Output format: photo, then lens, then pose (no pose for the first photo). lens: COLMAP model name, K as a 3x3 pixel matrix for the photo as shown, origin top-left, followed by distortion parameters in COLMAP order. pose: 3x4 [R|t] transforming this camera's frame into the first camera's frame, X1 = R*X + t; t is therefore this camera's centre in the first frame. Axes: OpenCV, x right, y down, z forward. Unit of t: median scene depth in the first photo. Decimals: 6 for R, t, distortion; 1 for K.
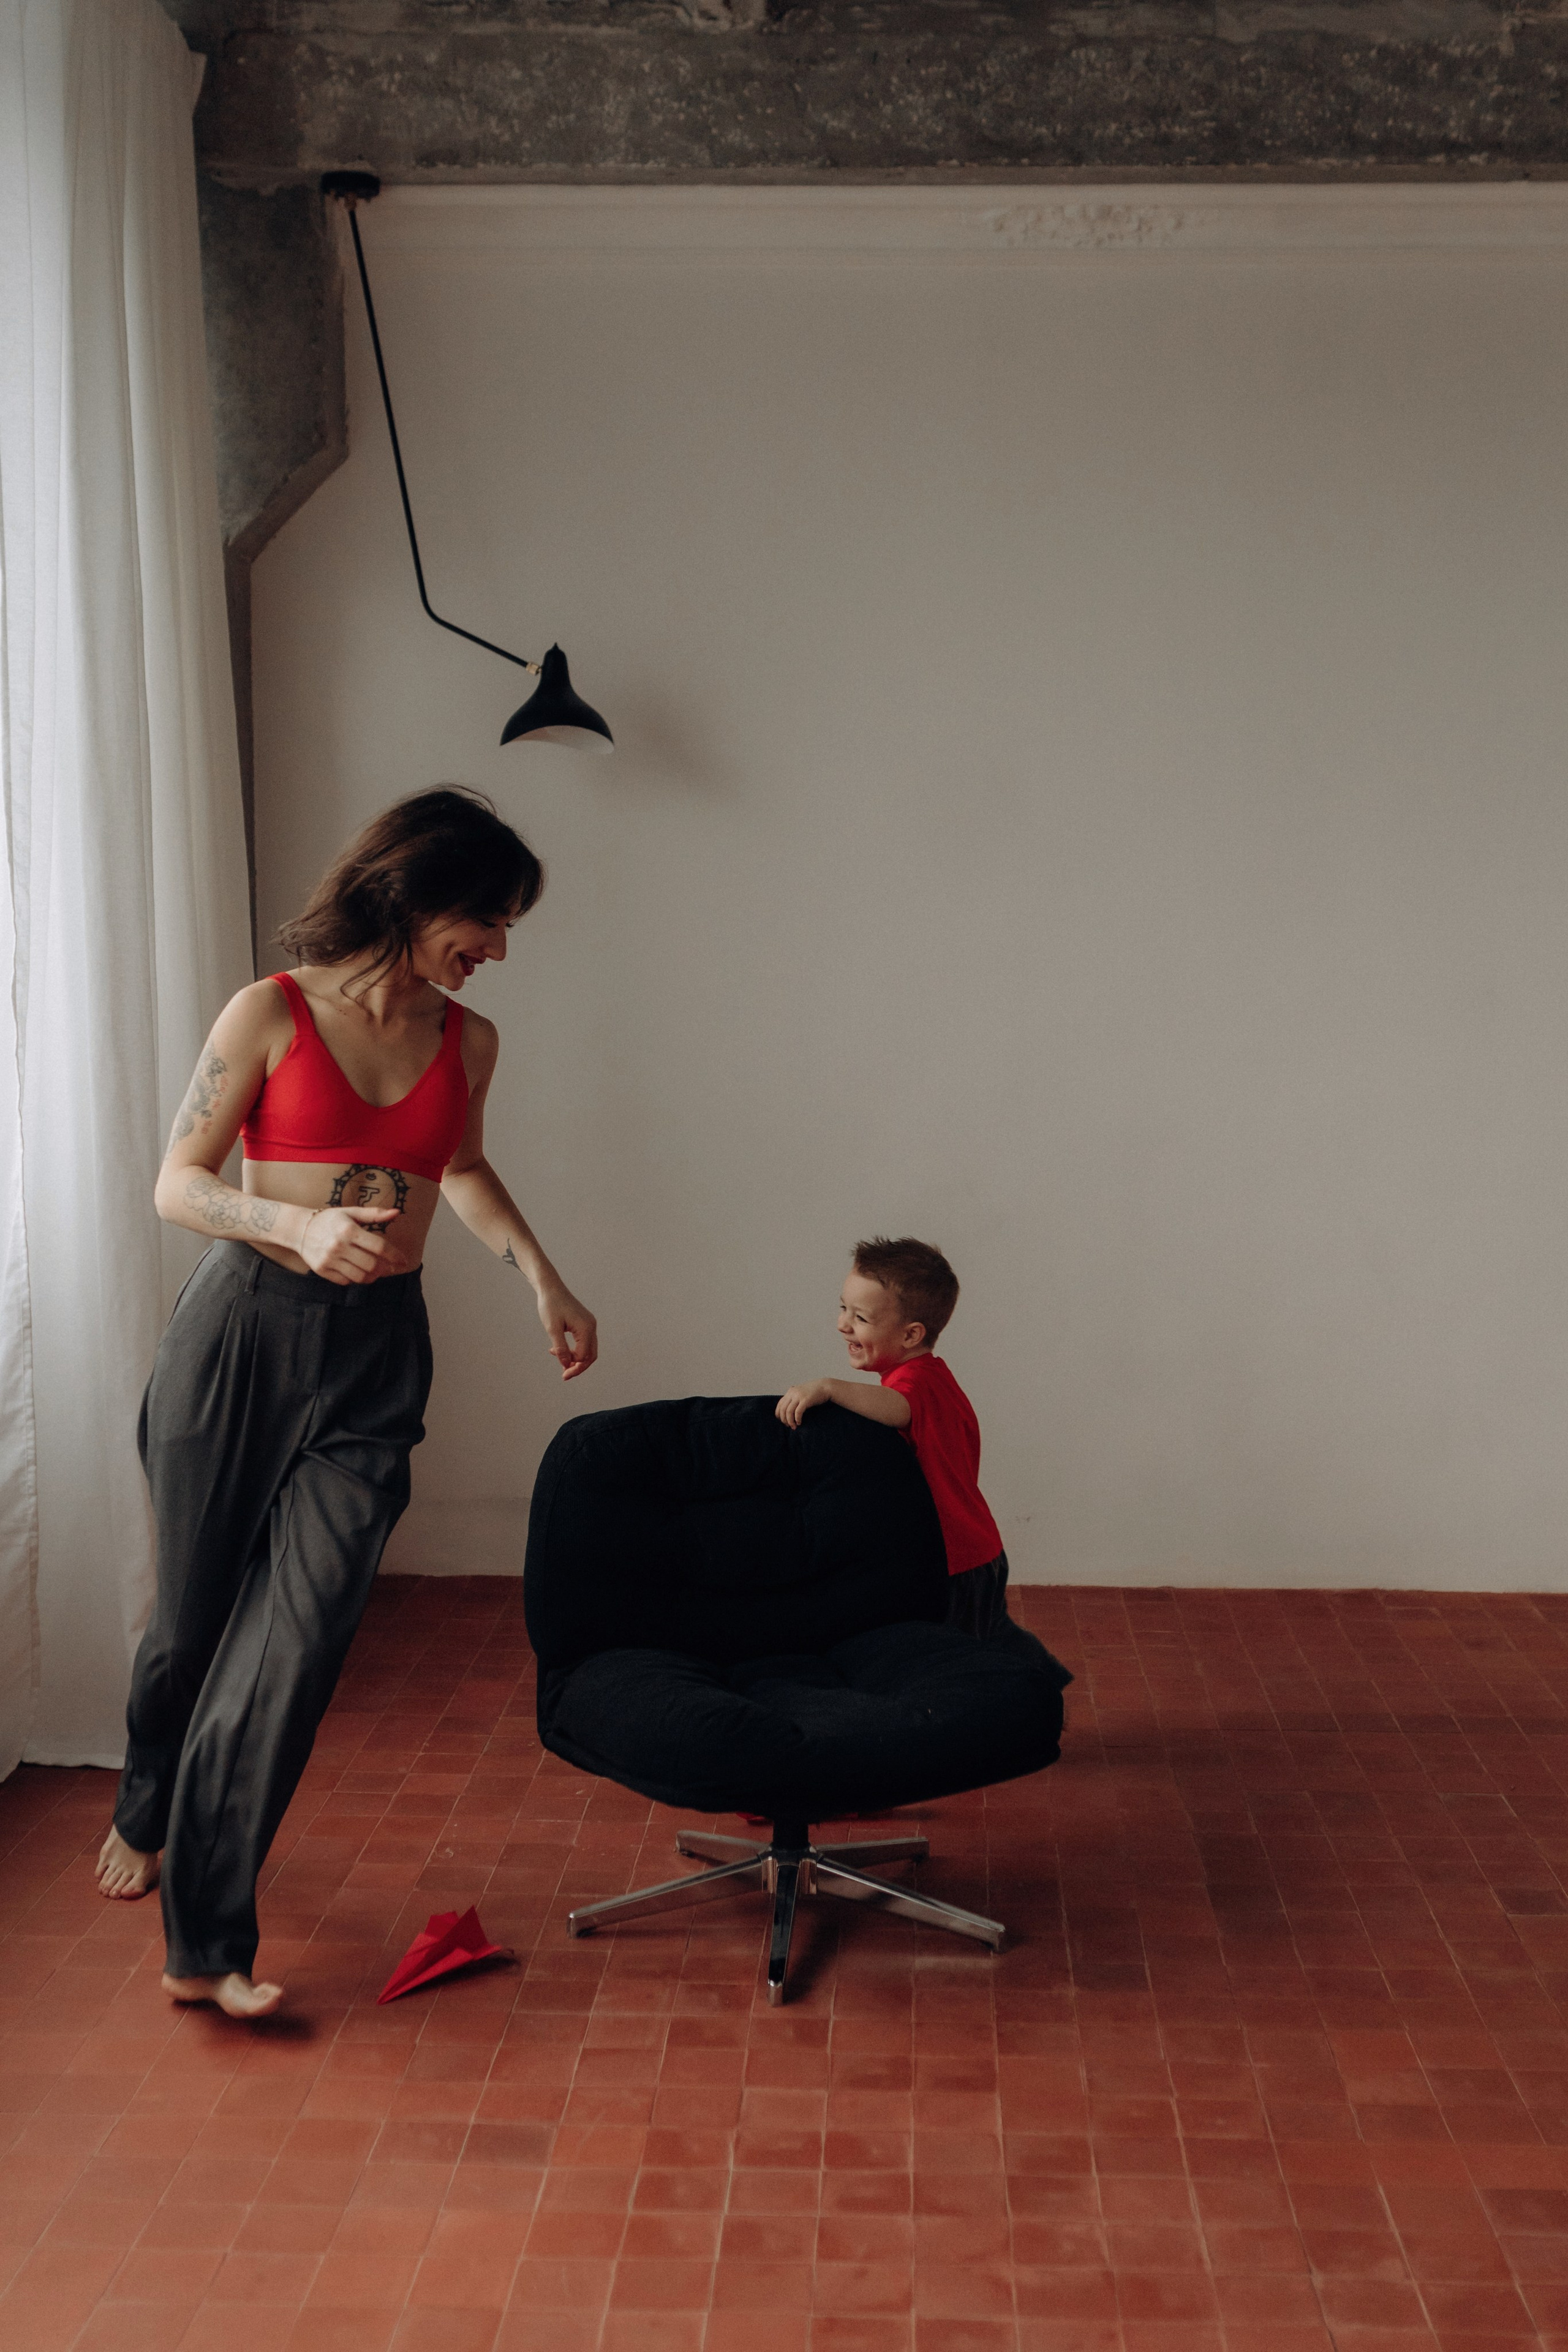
lens RADIAL K [[2730.3, 0, 787.3], [0, 2730.3, 1201.9], [0, 0, 1]] dist [0.011472, 0.013503]
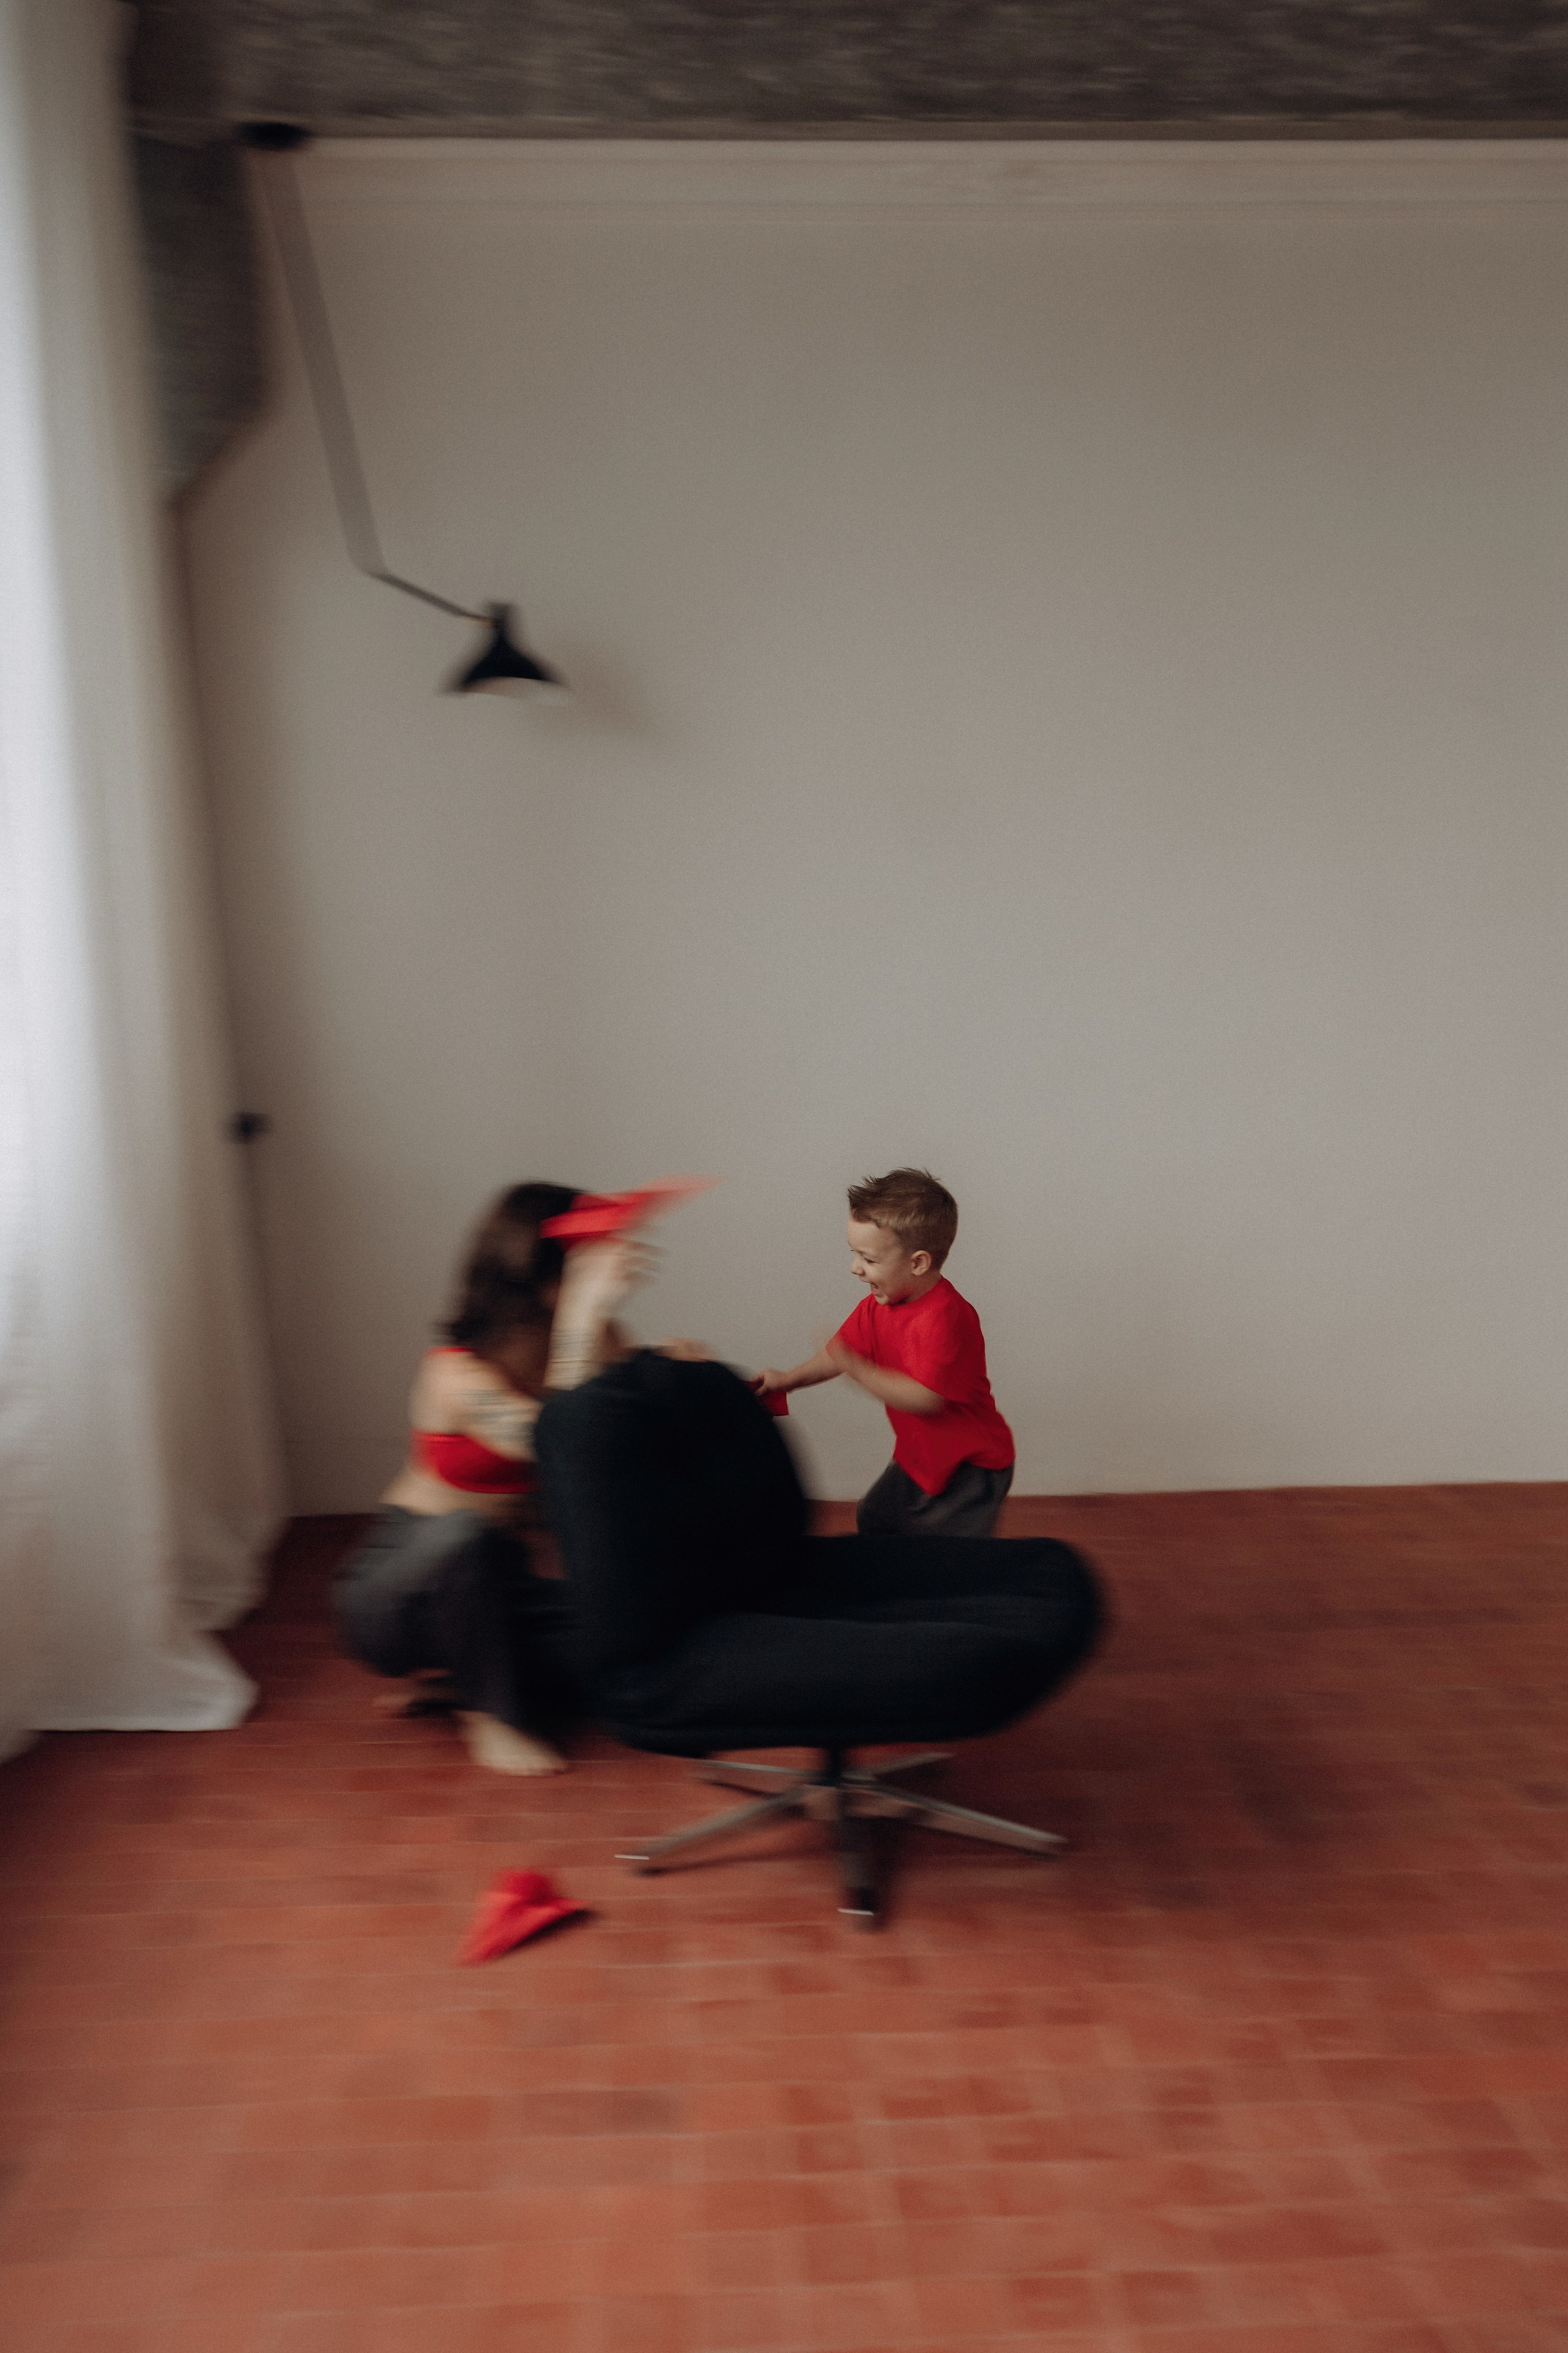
lens RADIAL K [[2511.2, 0, 784.0], [0, 2511.2, 1176.5], [0, 0, 1]] dist [0.026945, 0.000295]
pose [[0.994926, -0.033215, 0.094971, -0.088312], [0.030862, 0.999182, 0.026139, -0.011982], [-0.095762, -0.023075, 0.995137, 0.064260]]
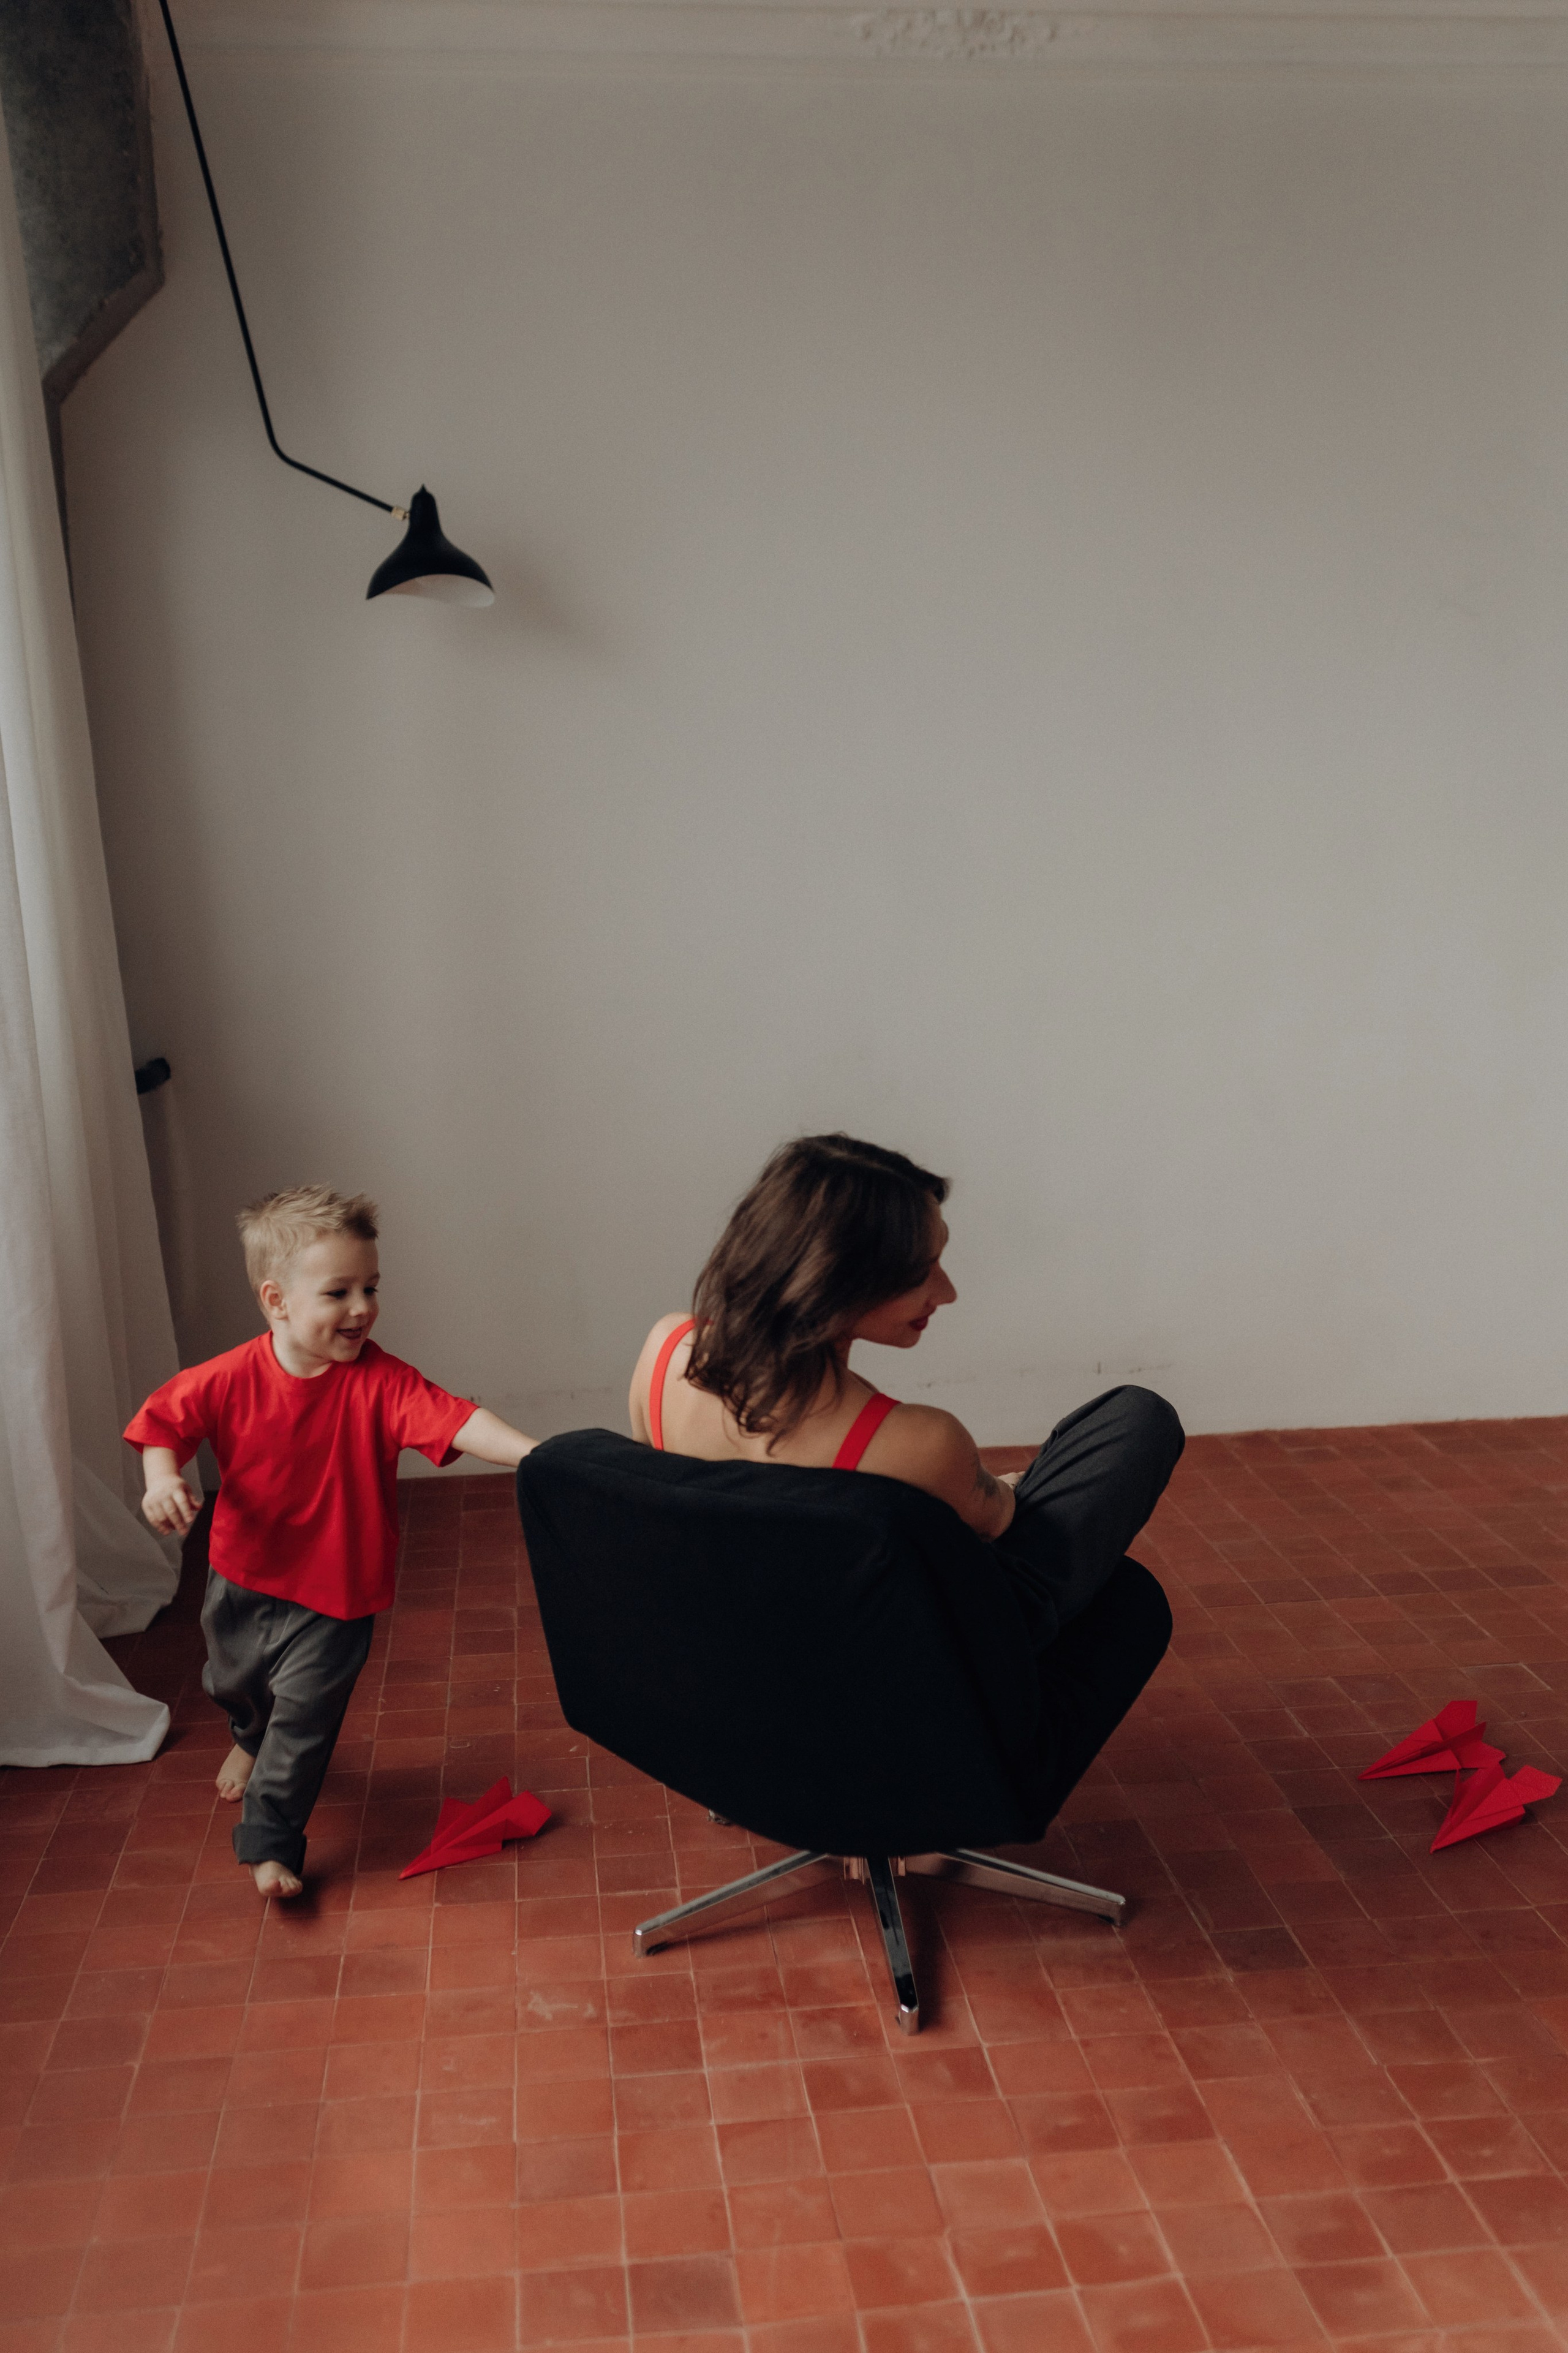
lens RADIAL K [[2292.0, 0, 784.0], [0, 2292.0, 1176.5], [0, 0, 1]] dist [0.001514, 0.020951]
pose [[0.986359, -0.054404, 0.155357, -0.112312], [0.044453, 0.996774, 0.066827, -0.021967], [-0.158491, -0.059010, 0.985595, 0.239344]]
